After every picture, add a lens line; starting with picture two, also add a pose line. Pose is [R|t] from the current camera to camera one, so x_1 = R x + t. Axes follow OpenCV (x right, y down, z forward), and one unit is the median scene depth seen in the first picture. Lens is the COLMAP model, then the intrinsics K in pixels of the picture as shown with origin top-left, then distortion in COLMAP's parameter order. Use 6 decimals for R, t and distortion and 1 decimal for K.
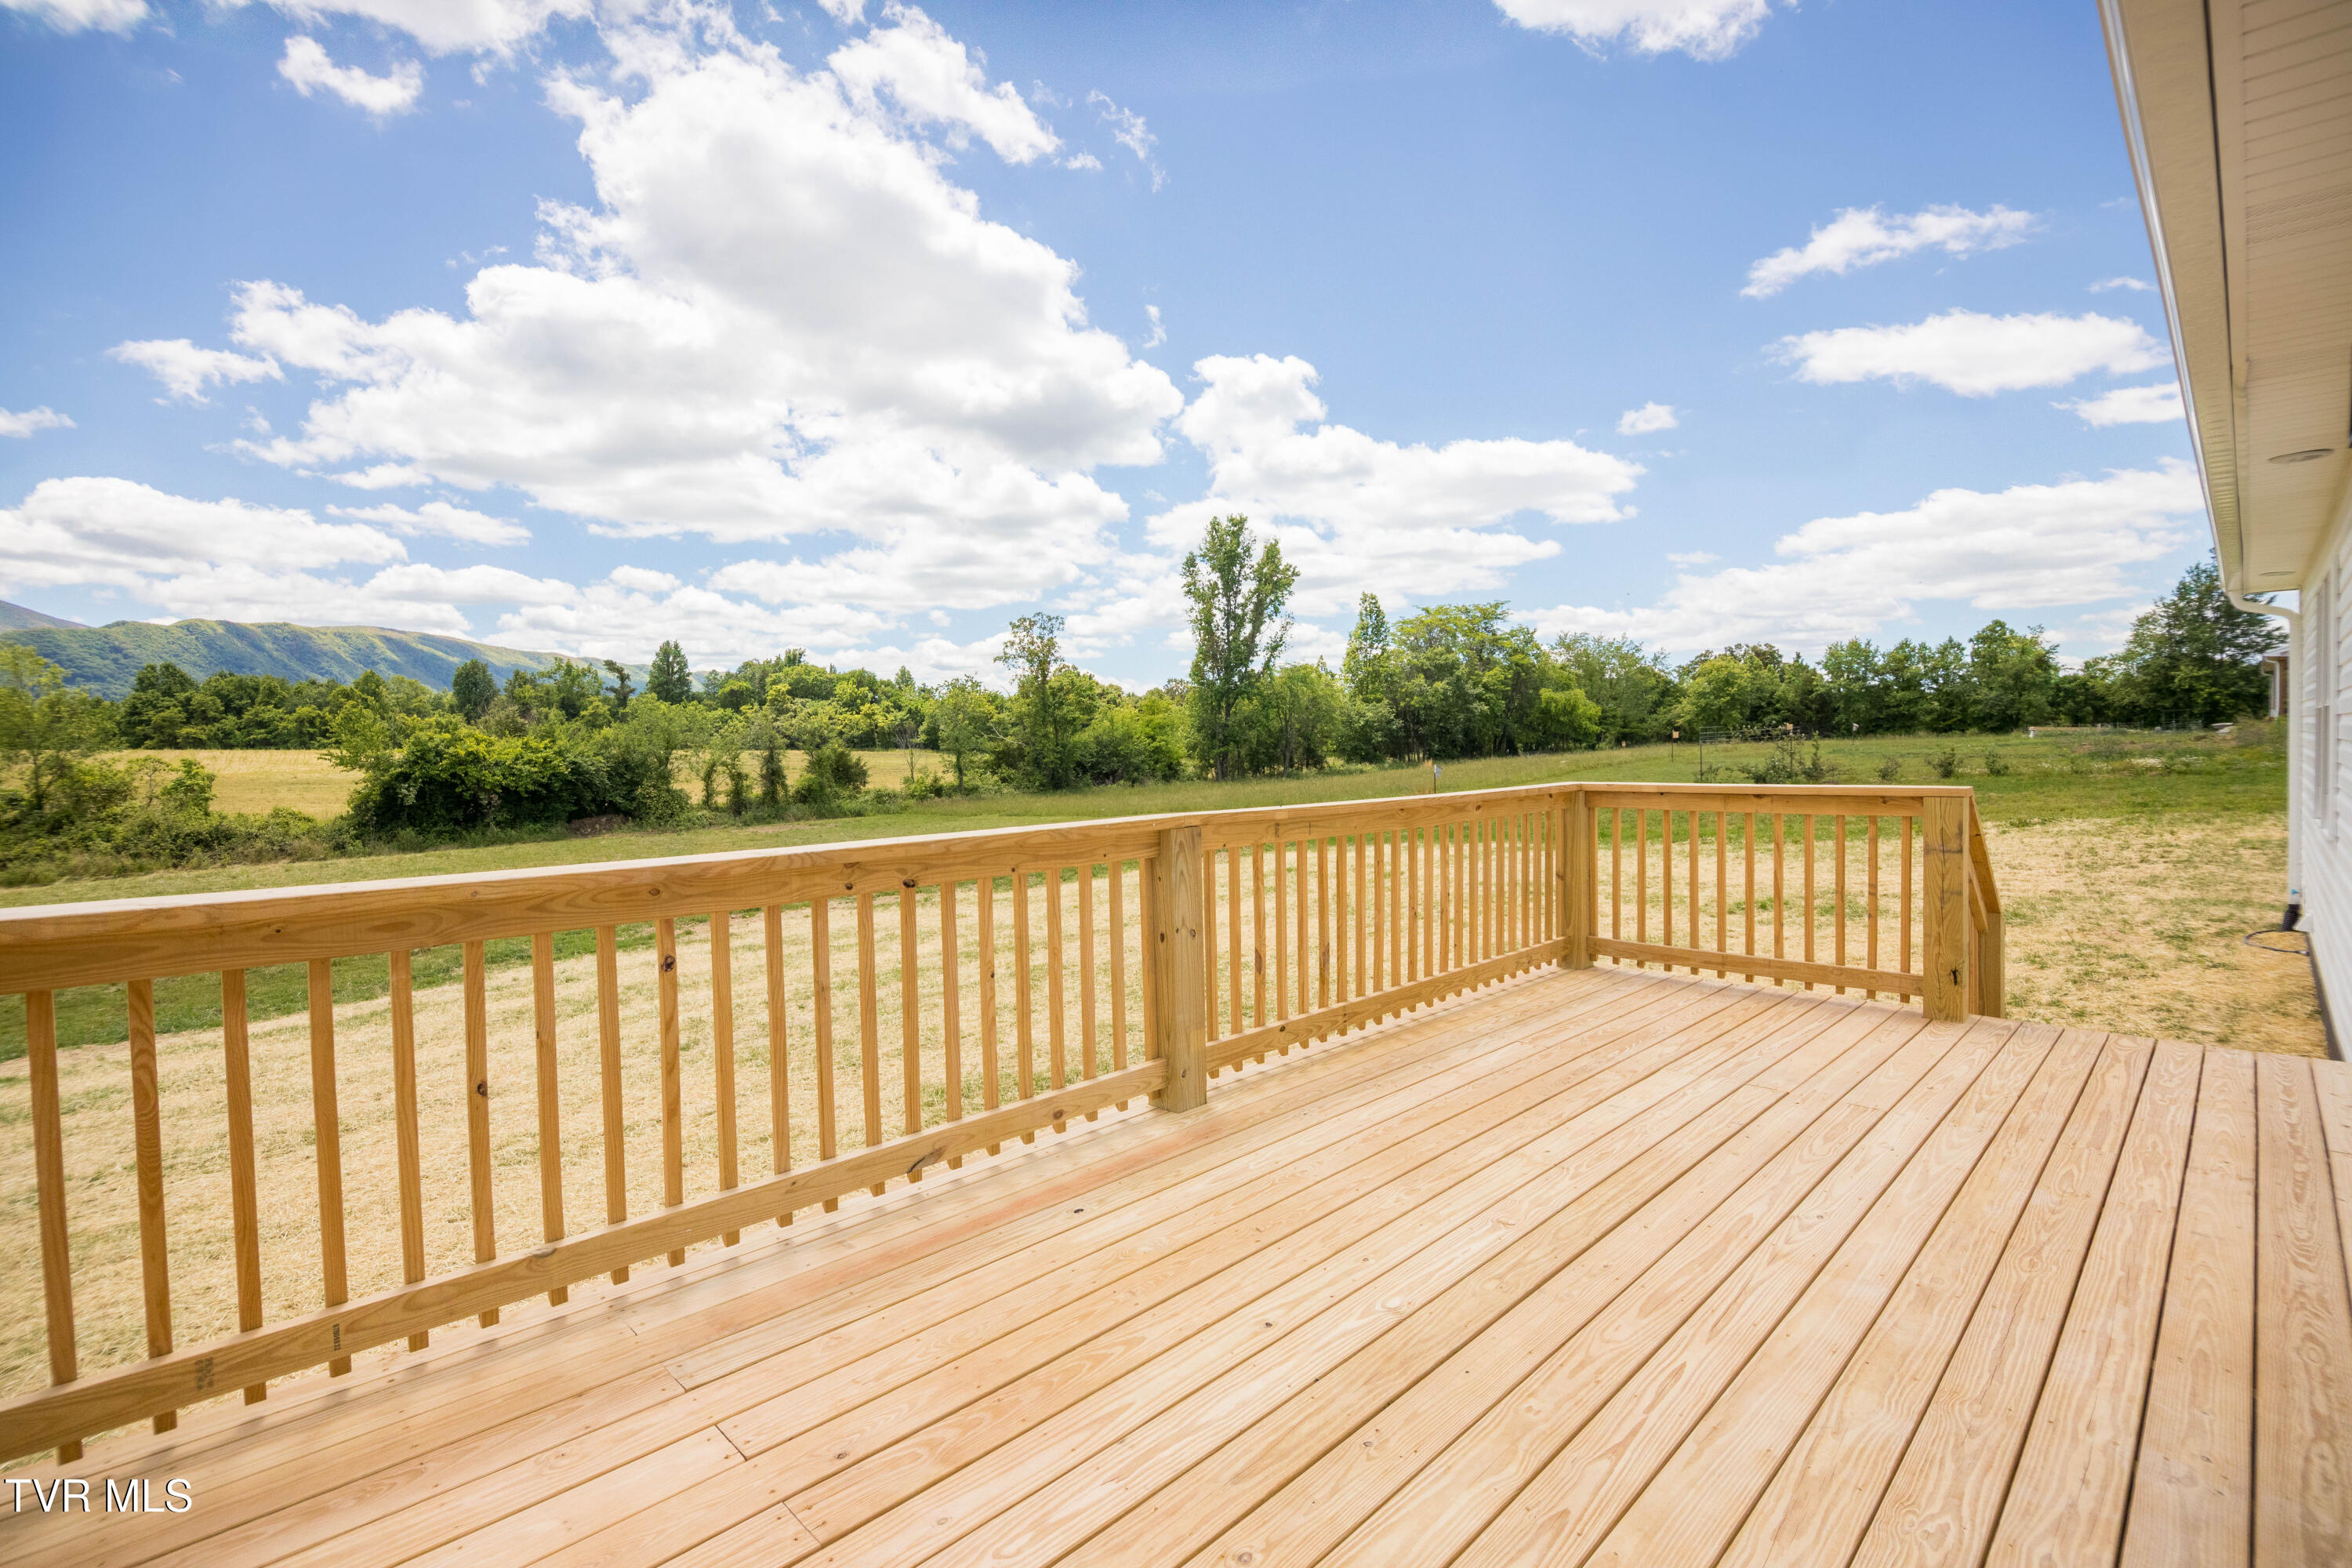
lens RADIAL K [[1085.9, 0, 1179.8], [0, 1085.9, 781.7], [0, 0, 1]] dist [-0.002453, -0.007390]
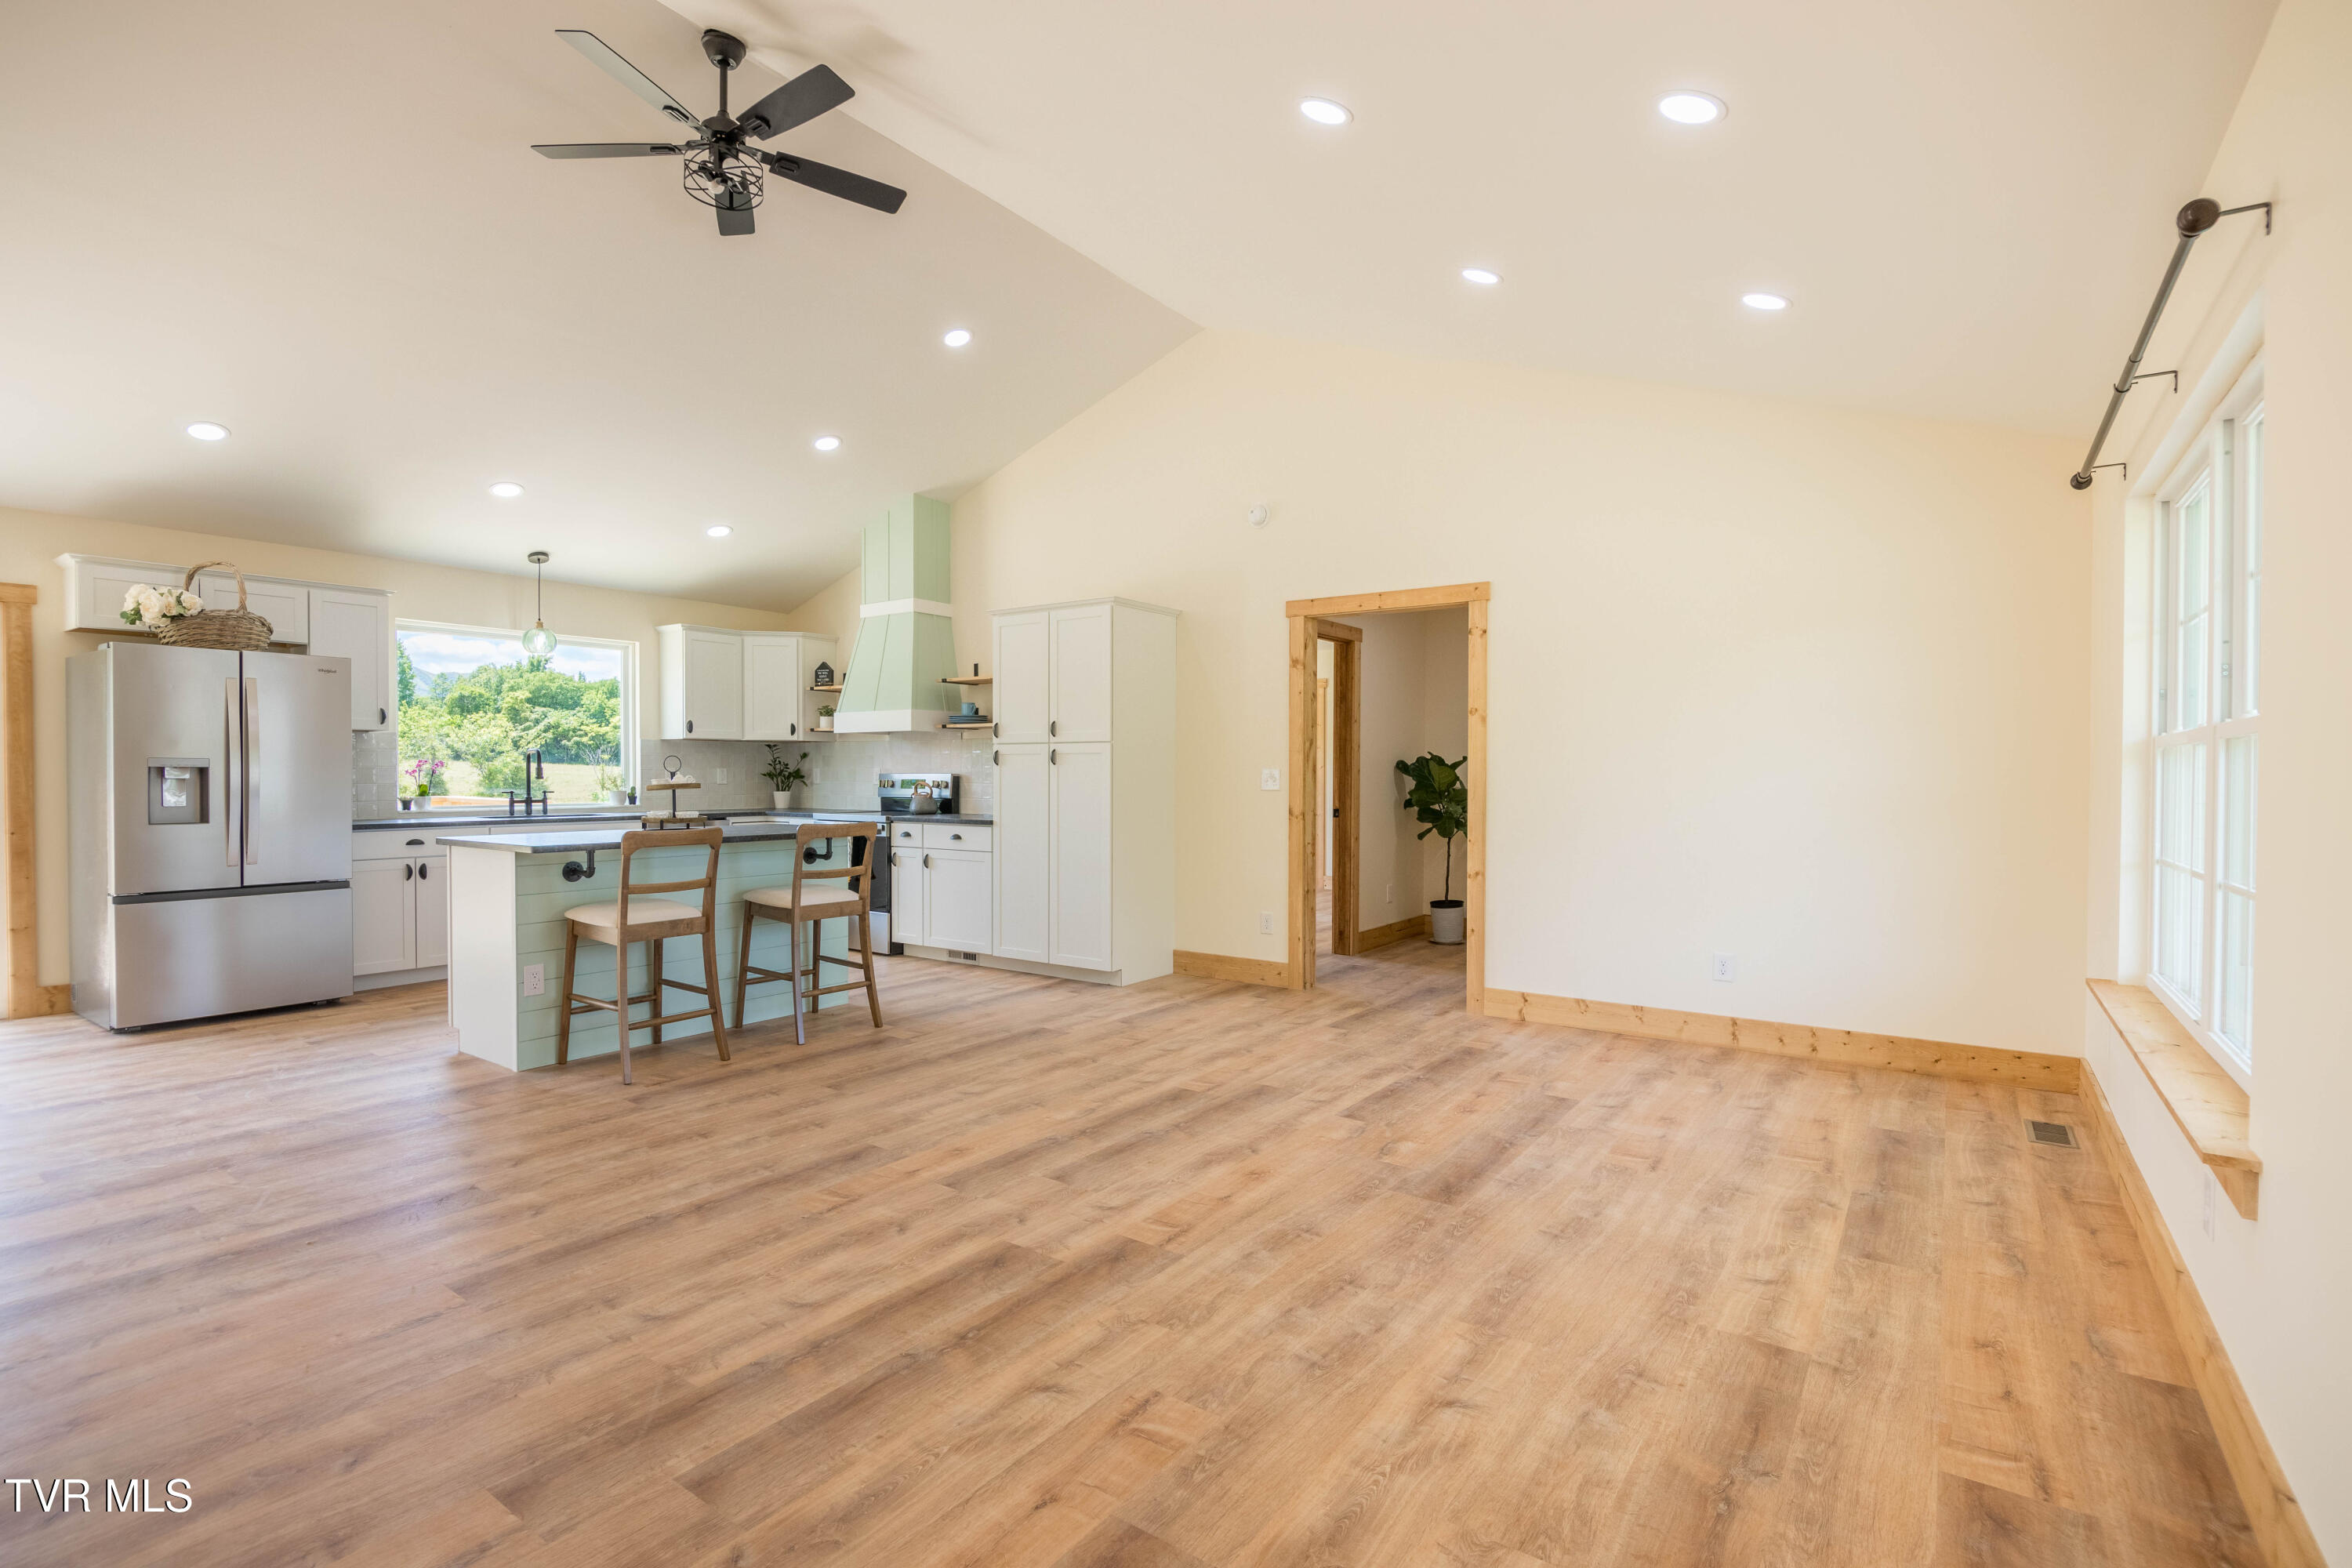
lens RADIAL K [[1085.9, 0, 1179.8], [0, 1085.9, 781.7], [0, 0, 1]] dist [-0.002453, -0.007390]
pose [[0.983093, 0.024164, 0.181506, 0.101292], [-0.019900, 0.999482, -0.025275, -0.000372], [-0.182023, 0.021236, 0.983065, -0.069584]]
